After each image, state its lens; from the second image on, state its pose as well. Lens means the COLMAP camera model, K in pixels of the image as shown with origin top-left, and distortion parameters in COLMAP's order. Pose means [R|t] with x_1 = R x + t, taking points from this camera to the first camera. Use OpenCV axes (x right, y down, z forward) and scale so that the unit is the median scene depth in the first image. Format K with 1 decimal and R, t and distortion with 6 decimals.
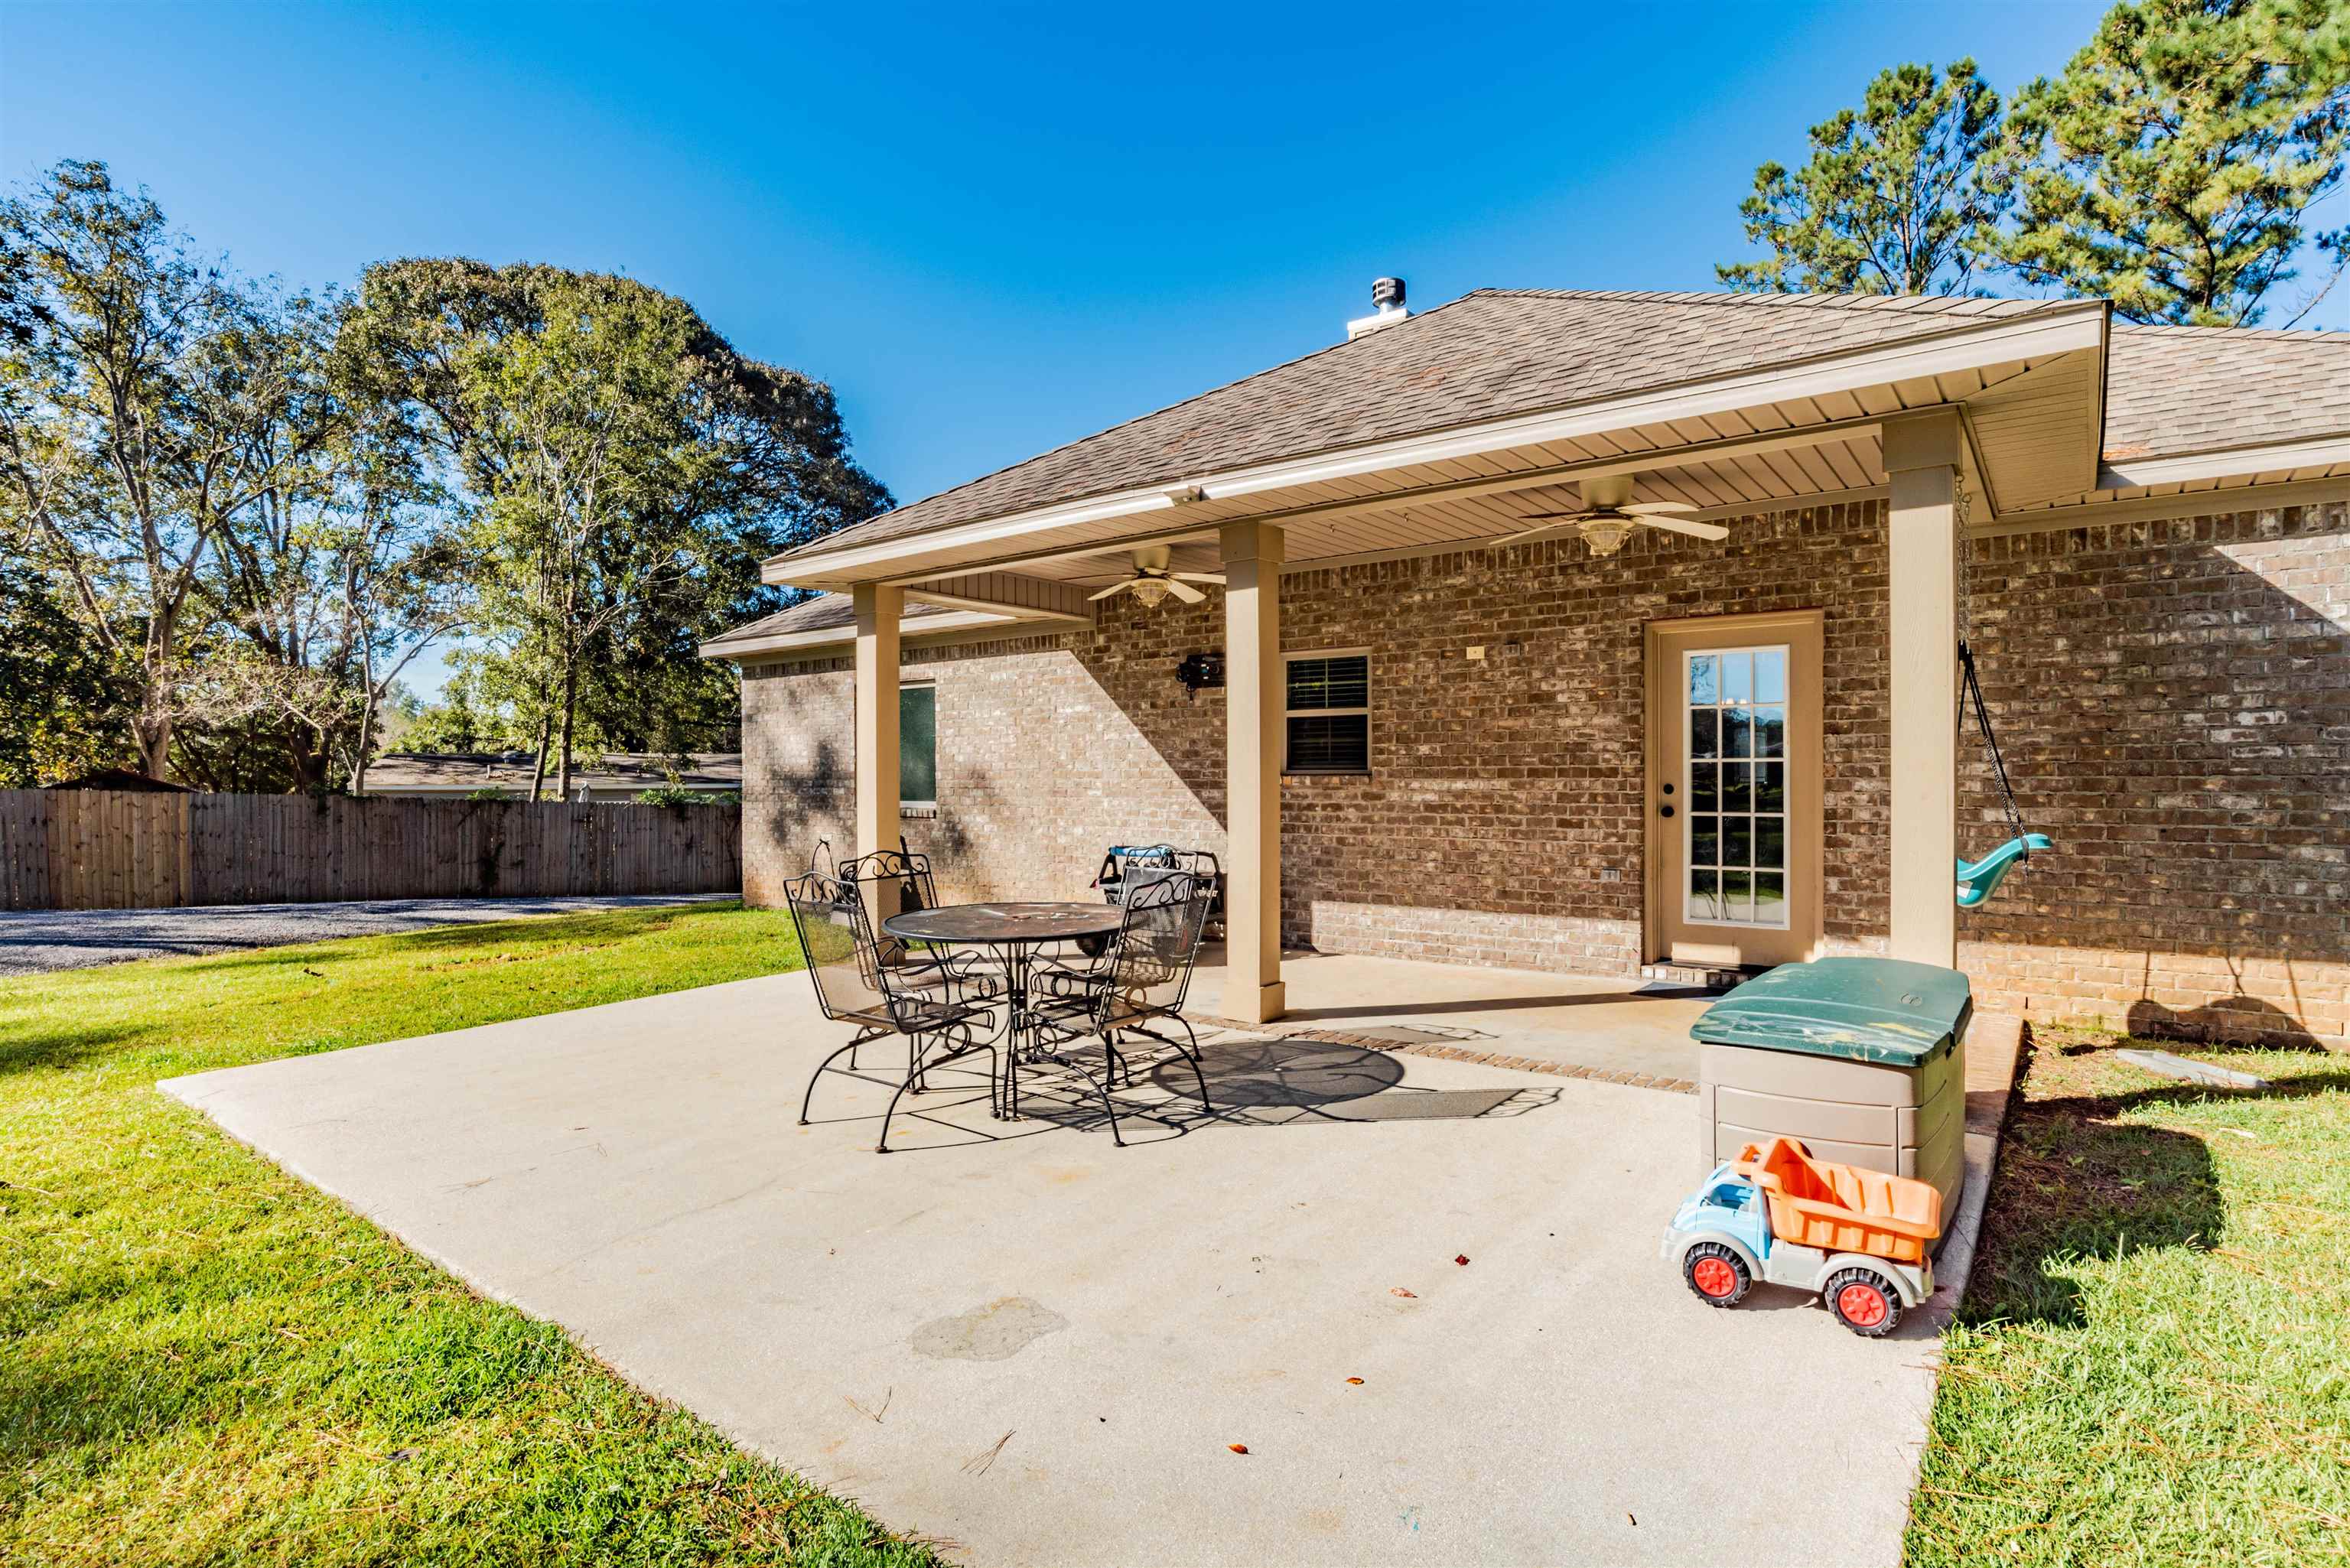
lens RADIAL K [[1193.8, 0, 1188.2], [0, 1193.8, 784.7], [0, 0, 1]] dist [-0.053158, 0.024586]
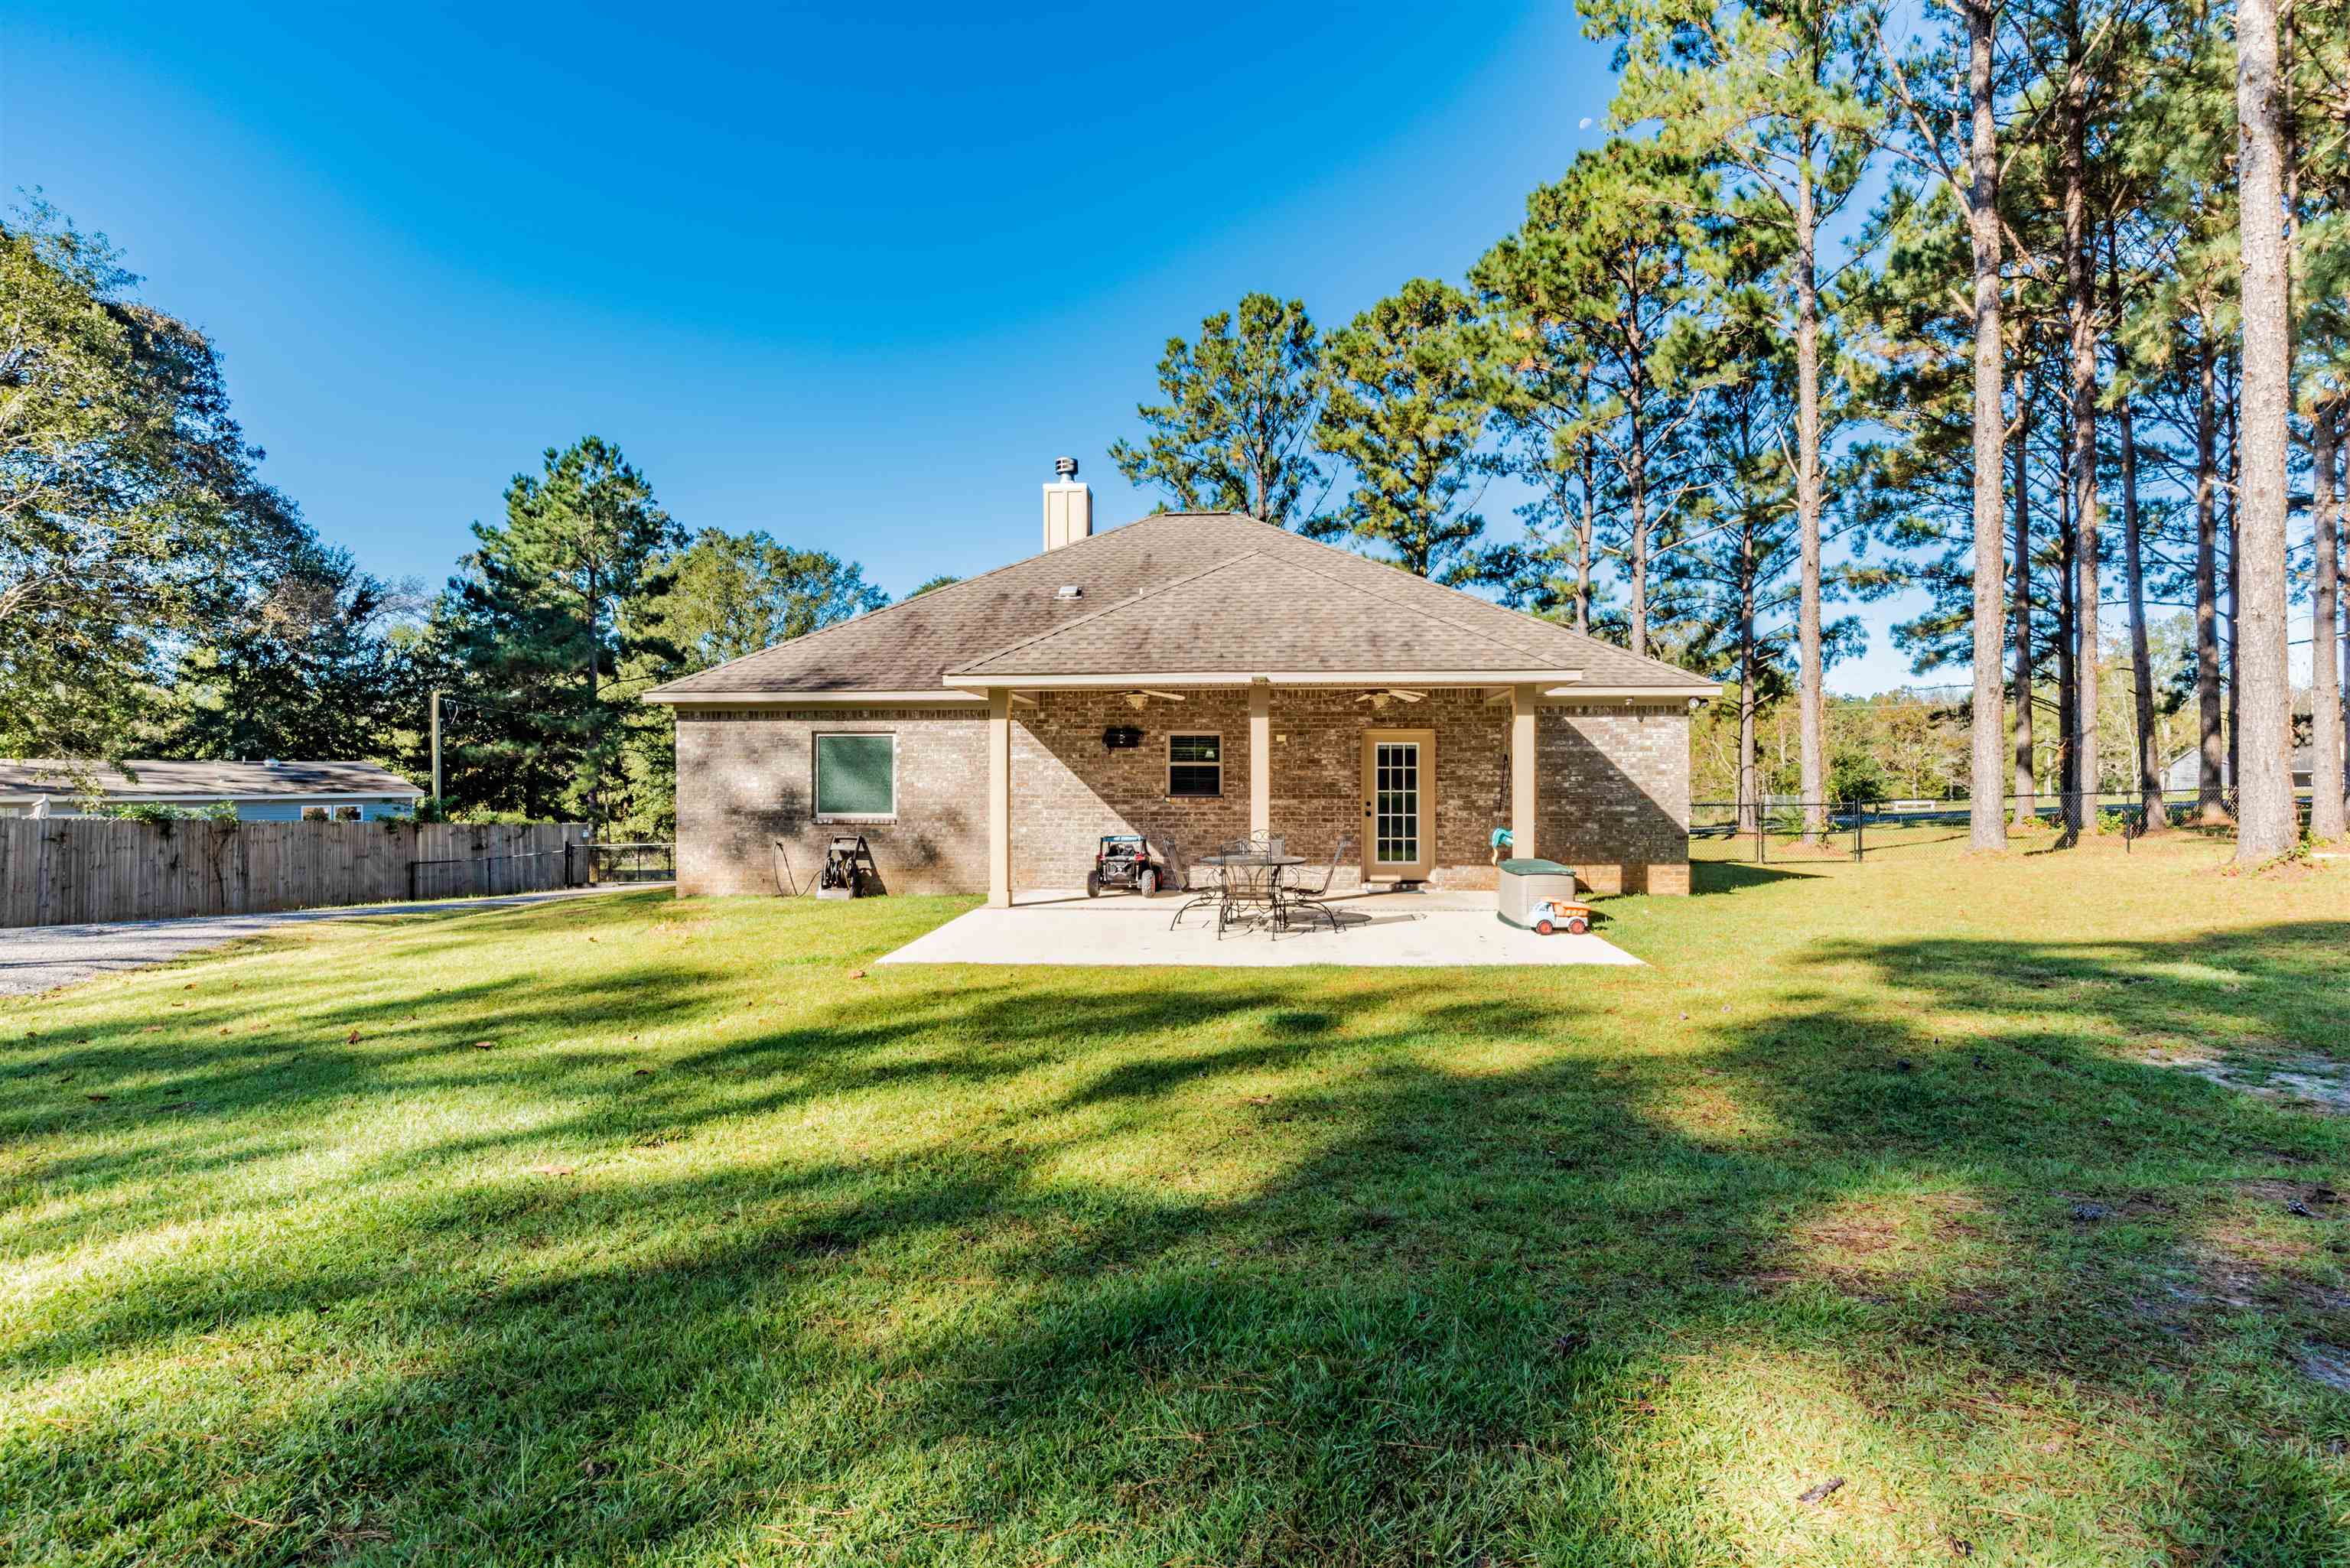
lens RADIAL K [[1193.8, 0, 1188.2], [0, 1193.8, 784.7], [0, 0, 1]] dist [-0.053158, 0.024586]
pose [[0.833652, 0.003063, 0.552282, -0.273698], [0.000367, 0.999981, -0.006099, -0.004712], [-0.552290, 0.005287, 0.833635, -0.166981]]
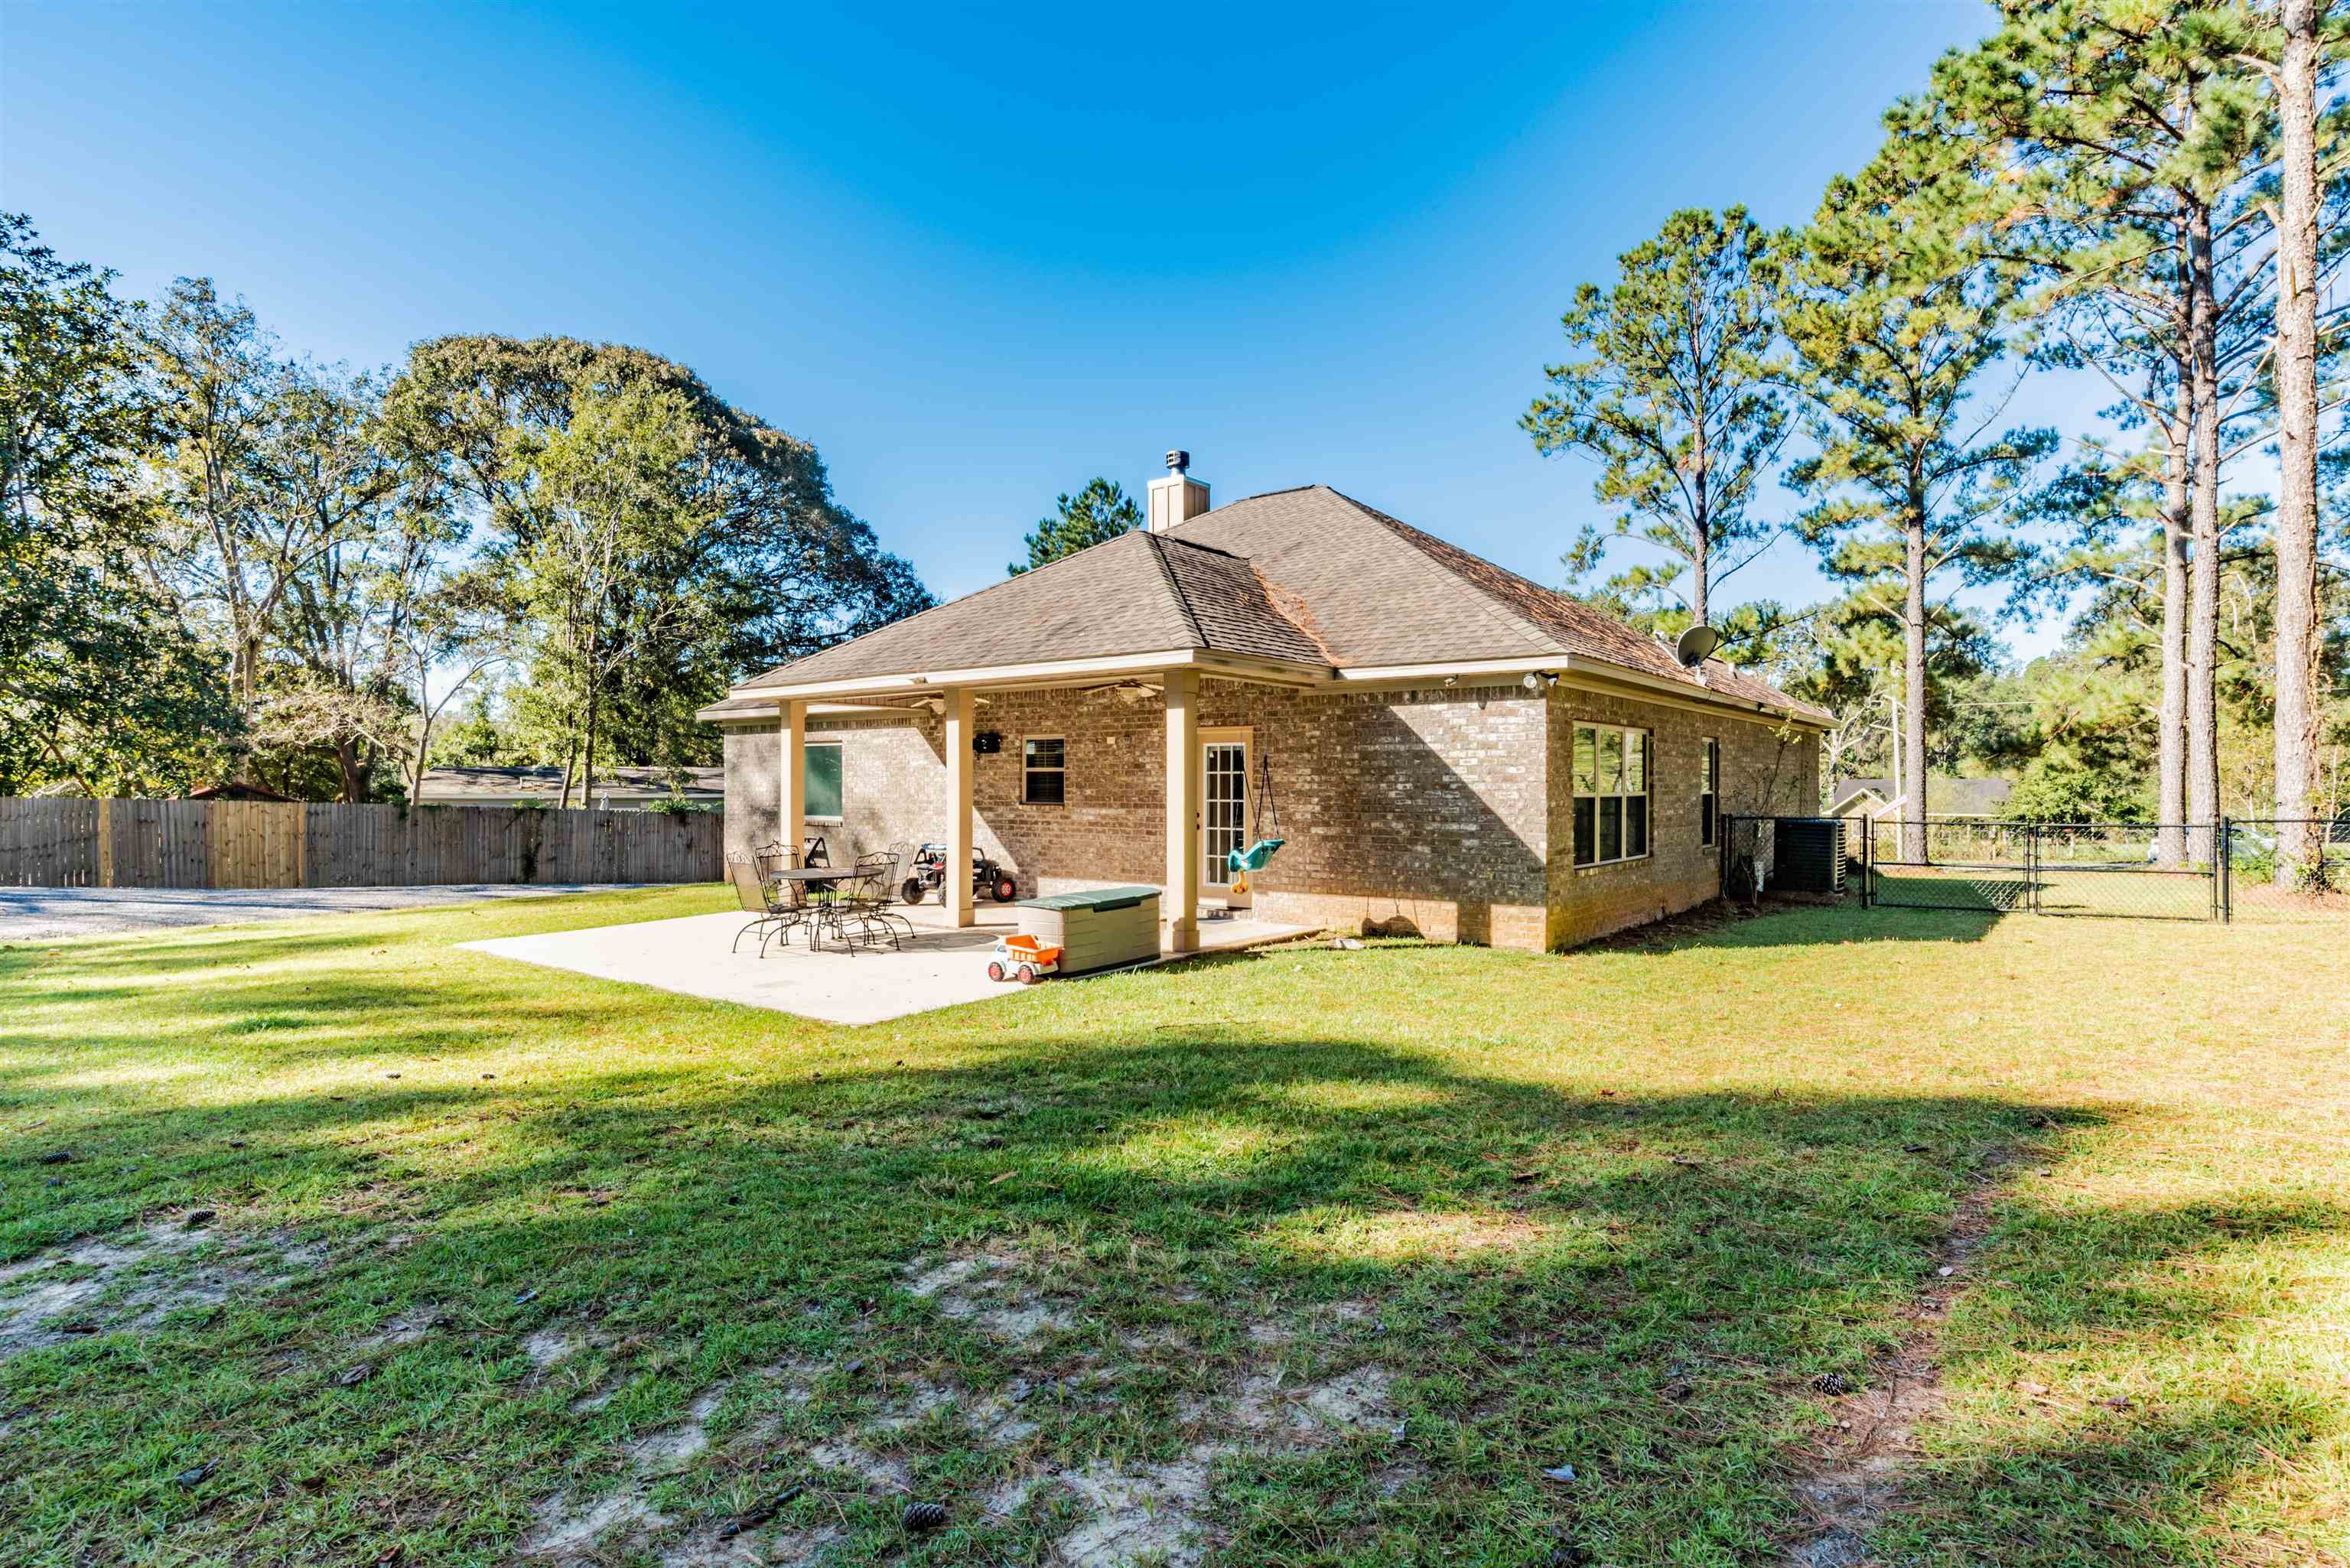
lens RADIAL K [[1193.8, 0, 1188.2], [0, 1193.8, 784.7], [0, 0, 1]] dist [-0.053158, 0.024586]
pose [[0.999990, 0.004398, -0.000594, 0.096376], [-0.004401, 0.999983, -0.003721, -0.009412], [0.000578, 0.003723, 0.999993, -0.227403]]
